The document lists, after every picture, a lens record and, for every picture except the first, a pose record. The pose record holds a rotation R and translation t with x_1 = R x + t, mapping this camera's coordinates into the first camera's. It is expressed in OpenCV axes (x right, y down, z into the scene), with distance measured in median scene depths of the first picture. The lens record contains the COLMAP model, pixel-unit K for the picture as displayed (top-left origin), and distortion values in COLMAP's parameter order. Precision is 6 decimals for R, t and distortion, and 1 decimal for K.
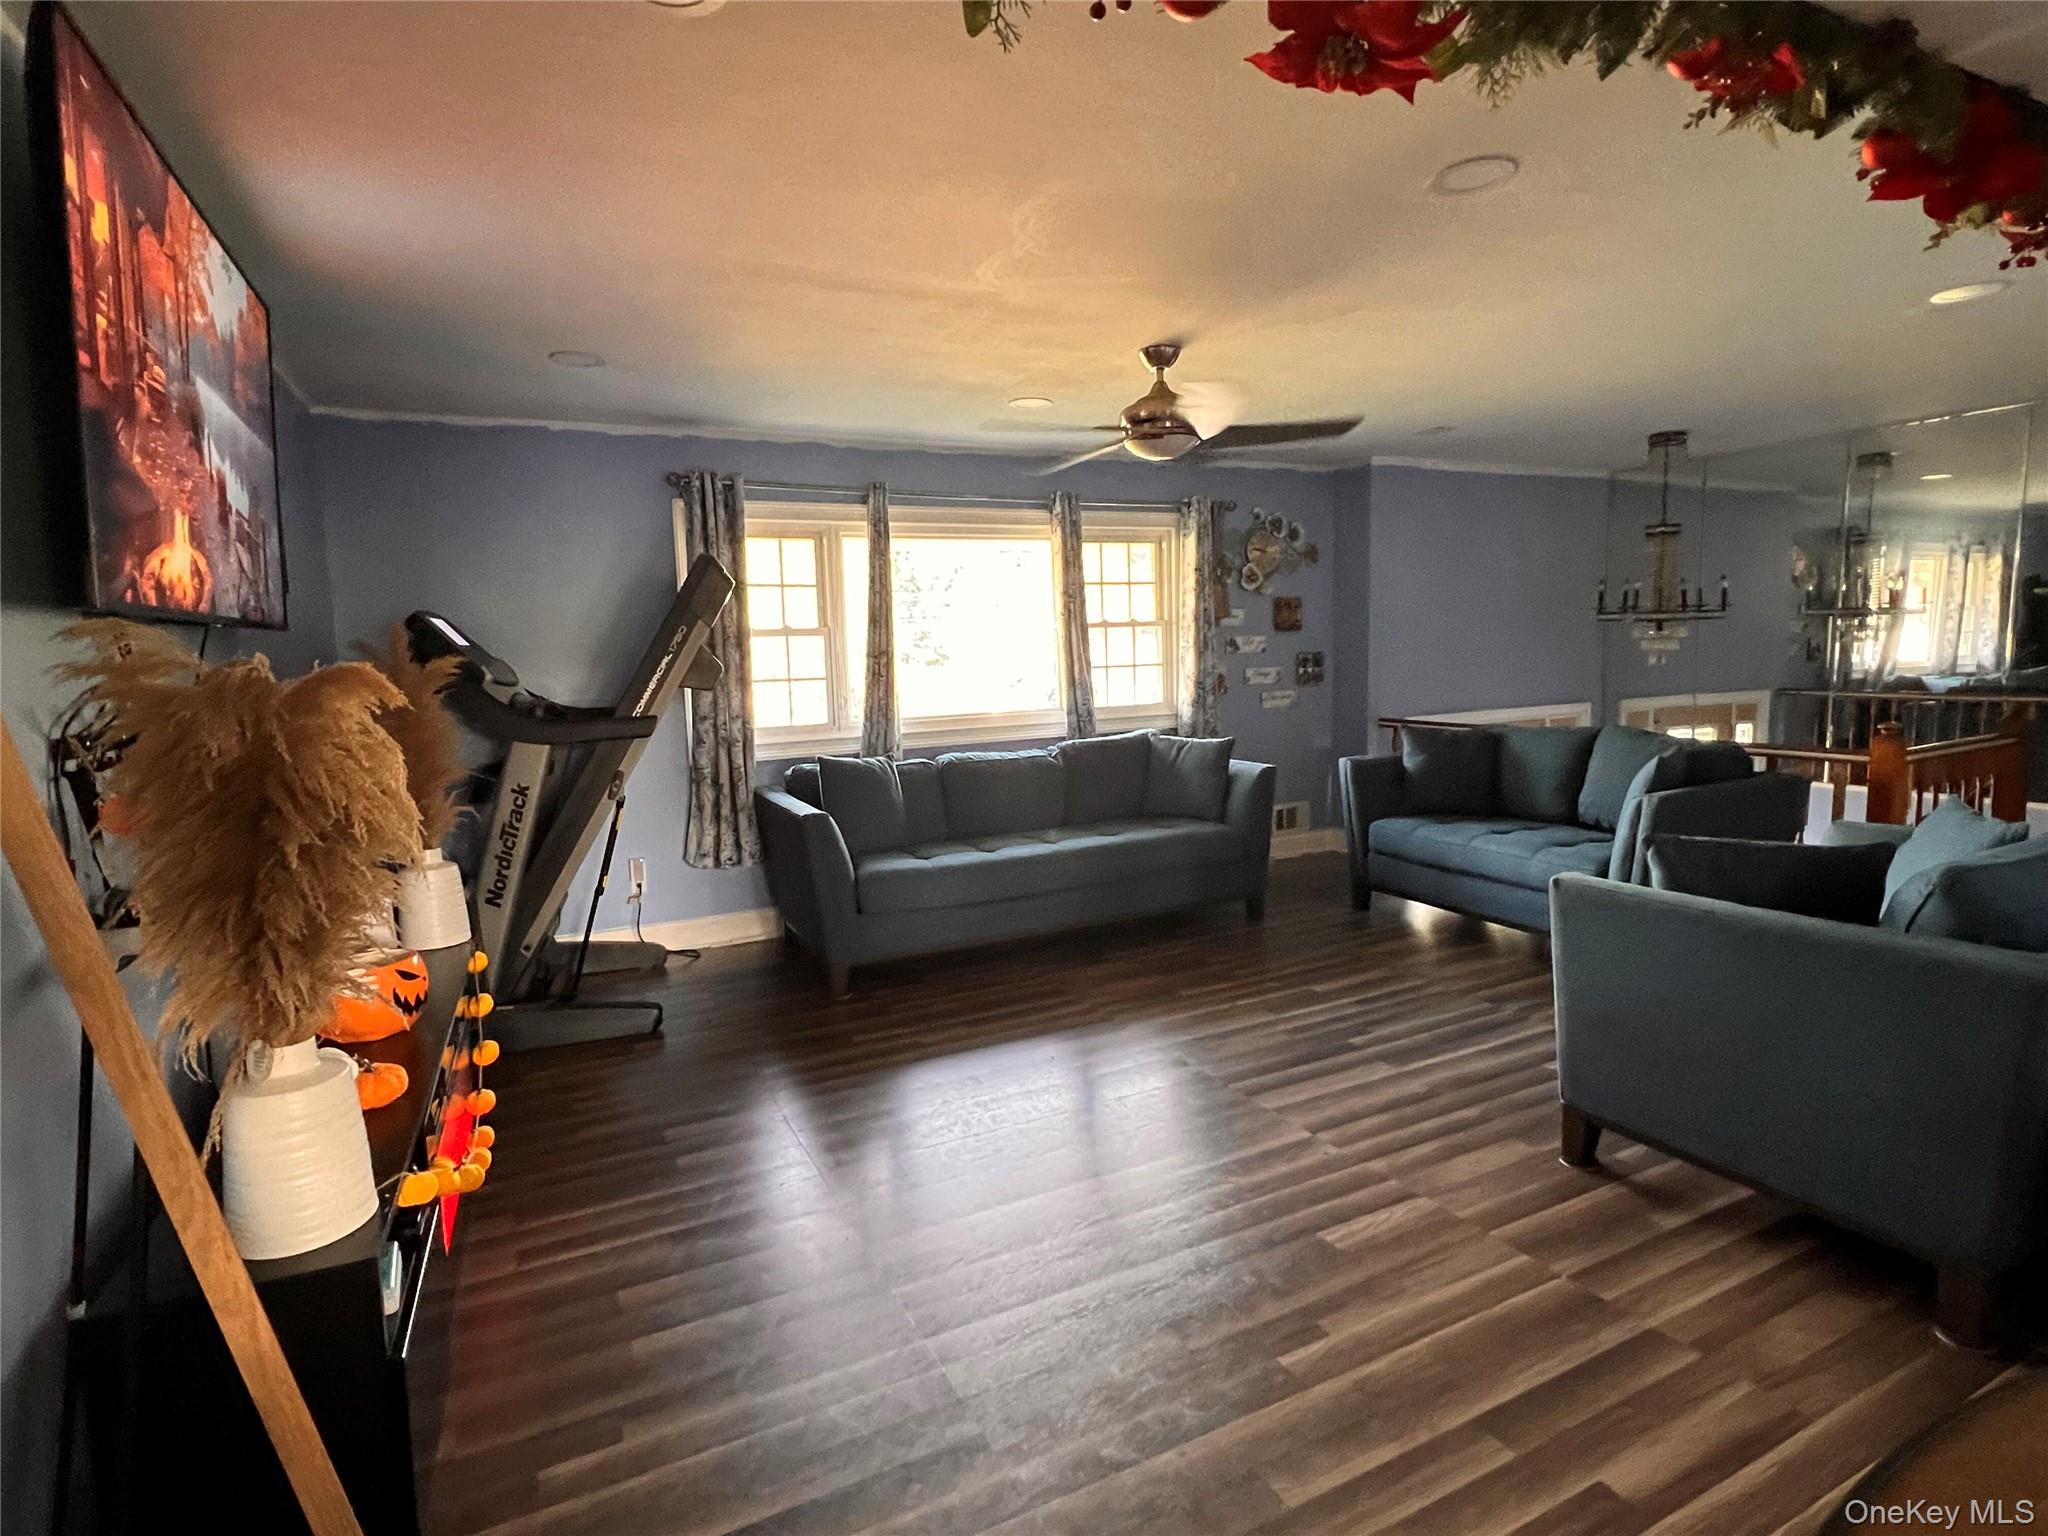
lens RADIAL K [[1021.6, 0, 1021.7], [0, 1021.6, 770.0], [0, 0, 1]] dist [0.005499, 0.000605]
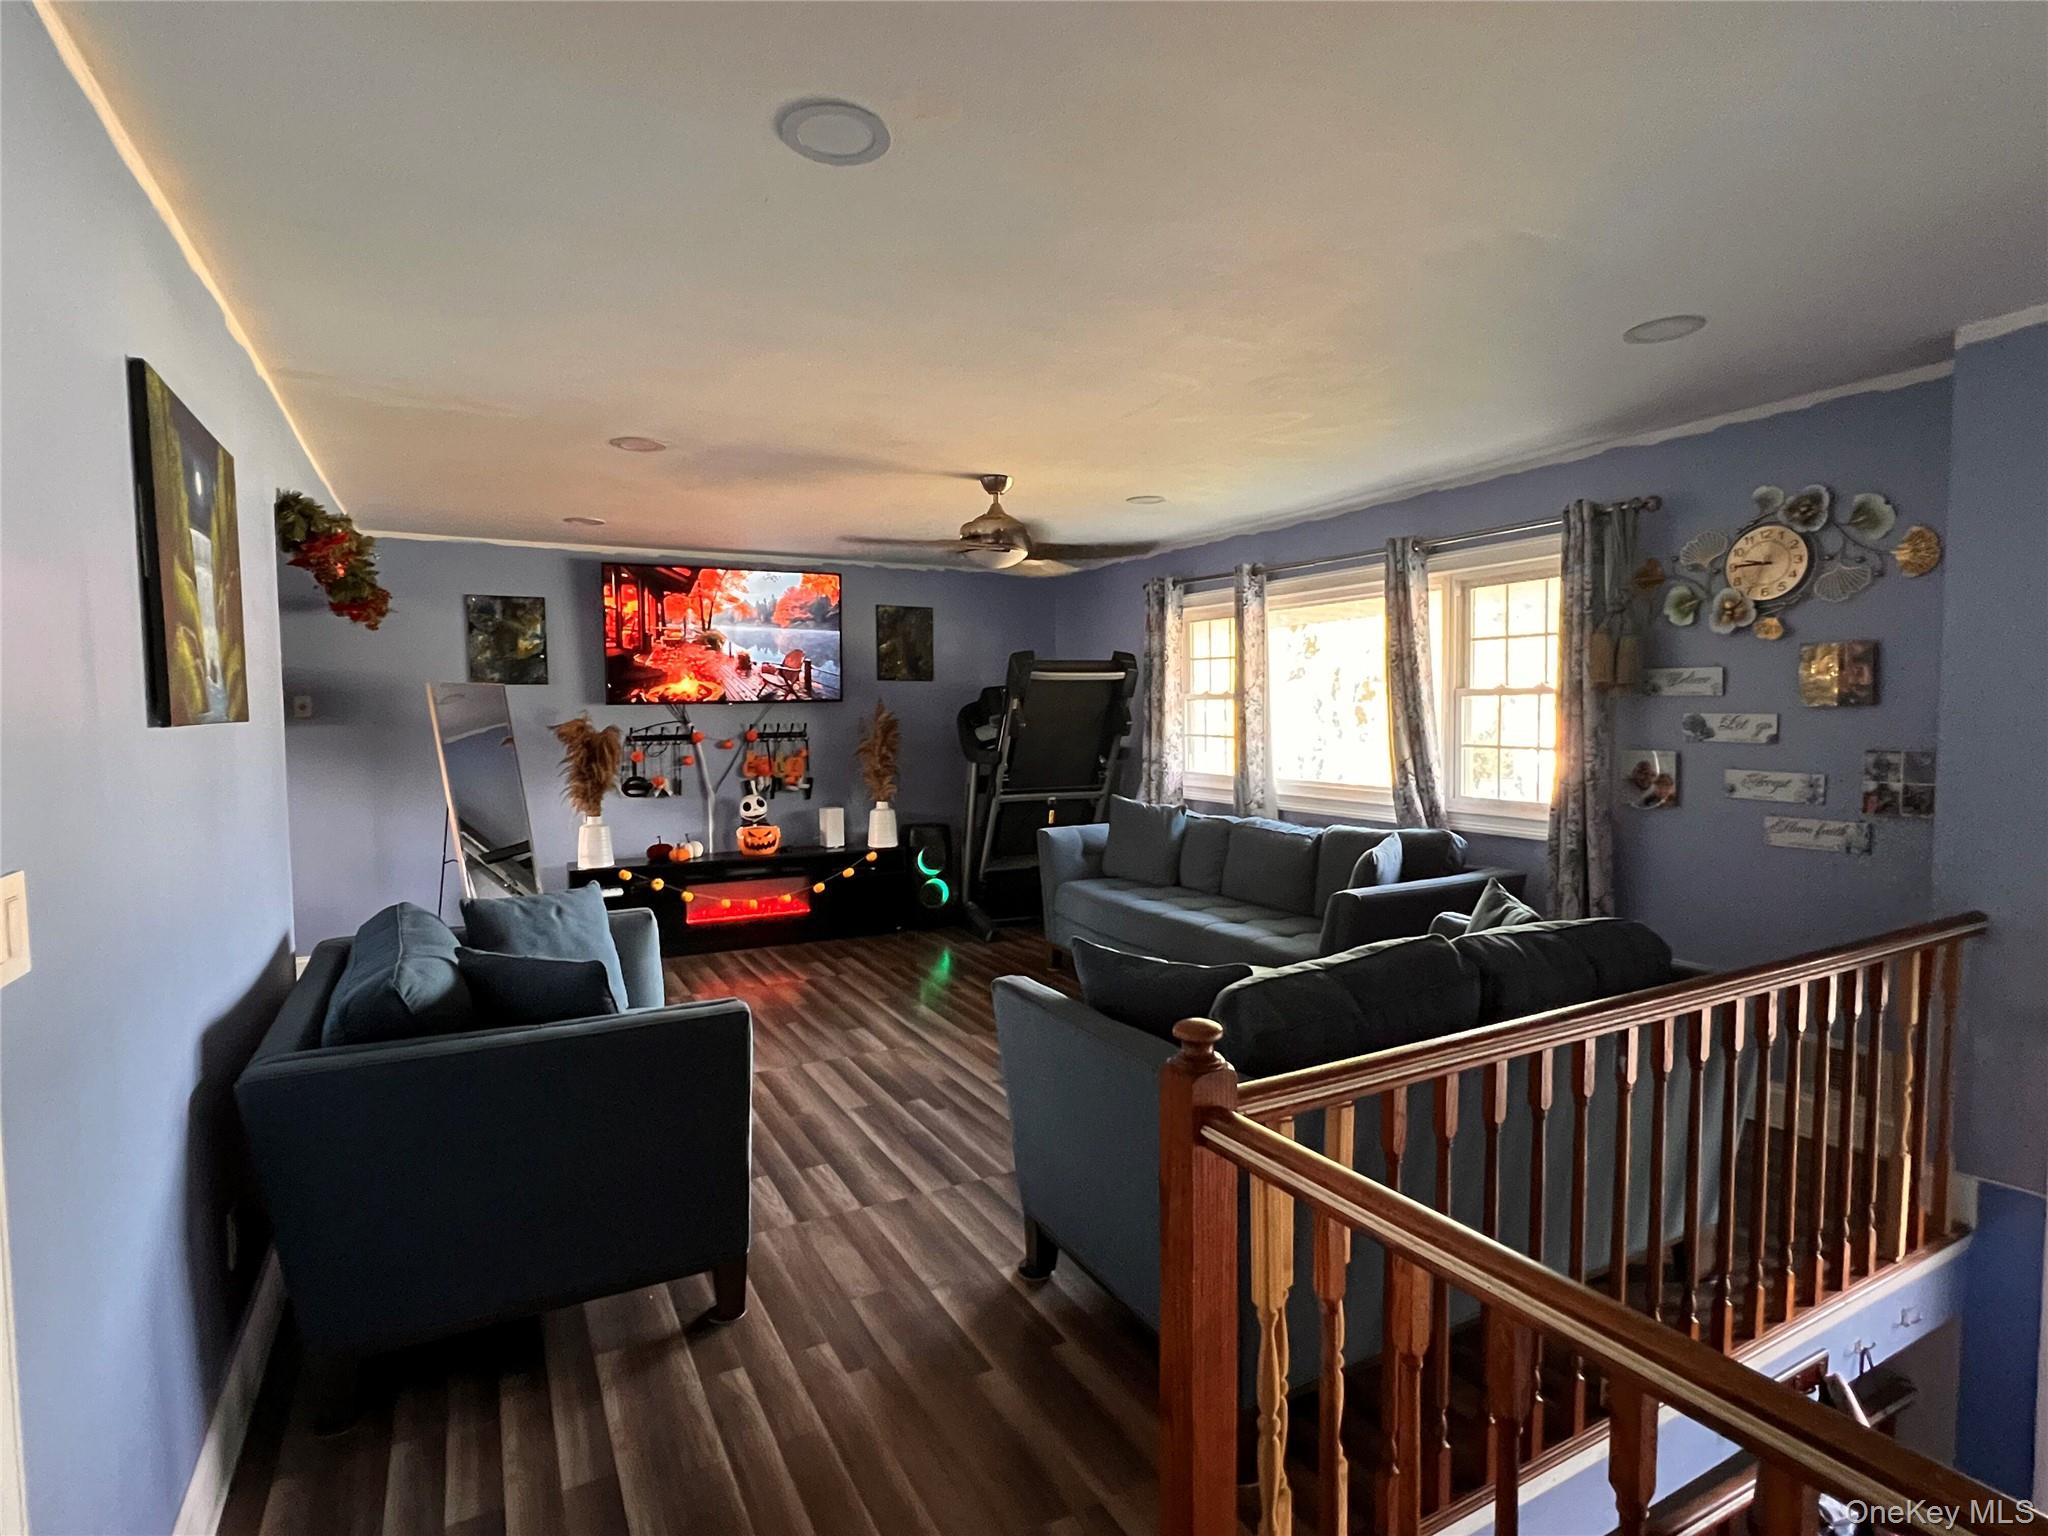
lens RADIAL K [[1021.6, 0, 1016.4], [0, 1021.6, 770.8], [0, 0, 1]] dist [0.005499, 0.000605]
pose [[0.046035, 0.099161, -0.994006, 0.893099], [-0.110702, 0.989438, 0.093579, -0.124573], [0.992787, 0.105731, 0.056527, 0.658138]]
